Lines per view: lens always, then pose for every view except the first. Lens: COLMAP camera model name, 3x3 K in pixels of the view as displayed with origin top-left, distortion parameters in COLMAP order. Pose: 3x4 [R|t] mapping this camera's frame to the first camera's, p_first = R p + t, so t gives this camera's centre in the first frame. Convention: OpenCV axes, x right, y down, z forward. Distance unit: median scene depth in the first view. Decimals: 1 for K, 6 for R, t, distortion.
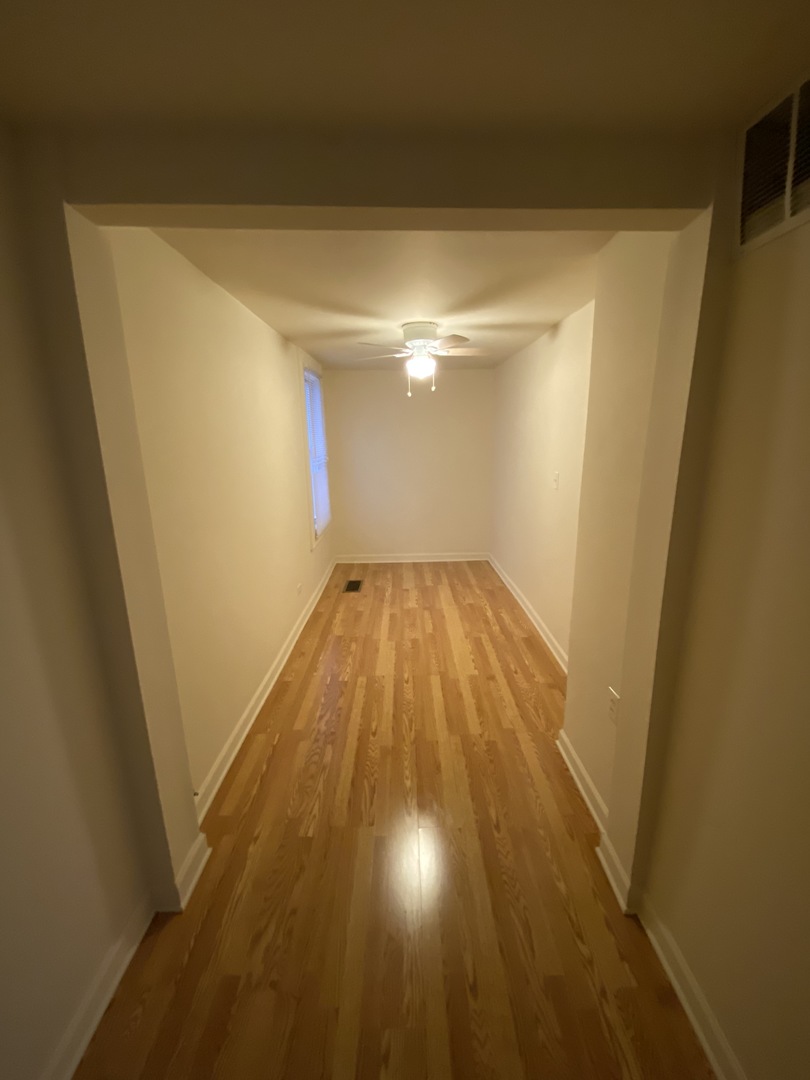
lens RADIAL K [[437.8, 0, 409.9], [0, 437.8, 537.8], [0, 0, 1]] dist [0.016924, -0.021158]
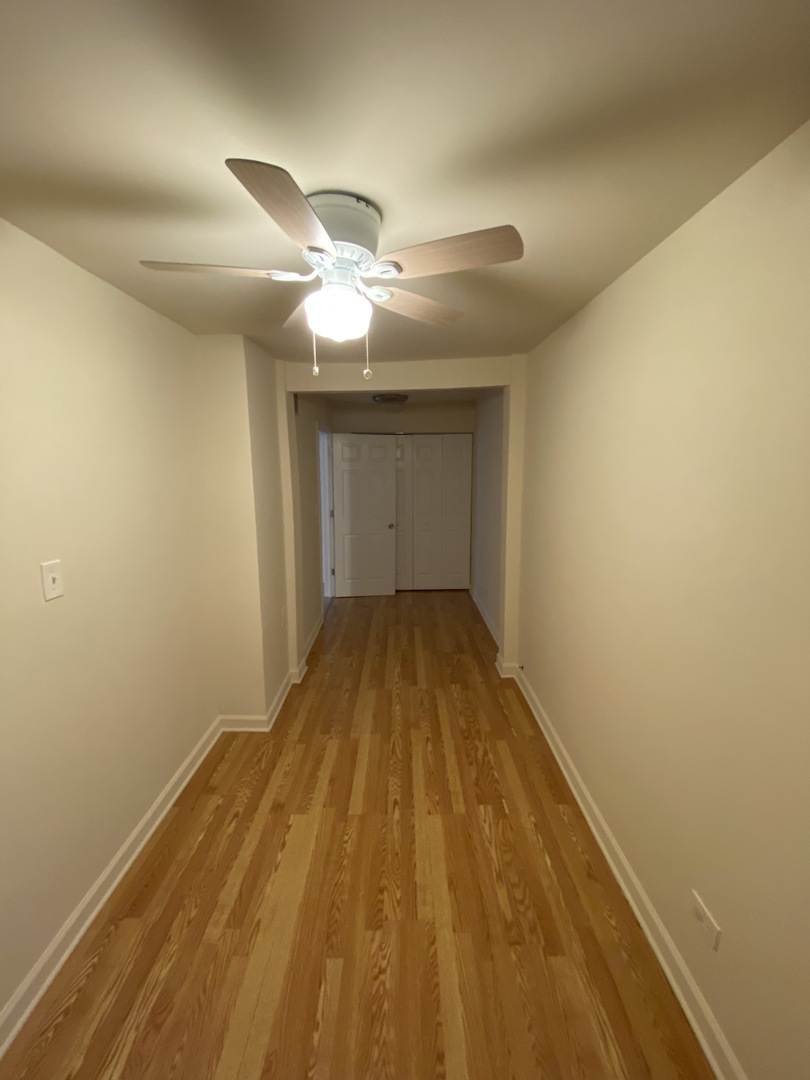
lens RADIAL K [[437.8, 0, 409.9], [0, 437.8, 537.8], [0, 0, 1]] dist [0.016924, -0.021158]
pose [[-0.999755, 0.022123, 0.000950, -0.041779], [0.020728, 0.919905, 0.391593, -0.369992], [0.007790, 0.391517, -0.920138, 1.530114]]
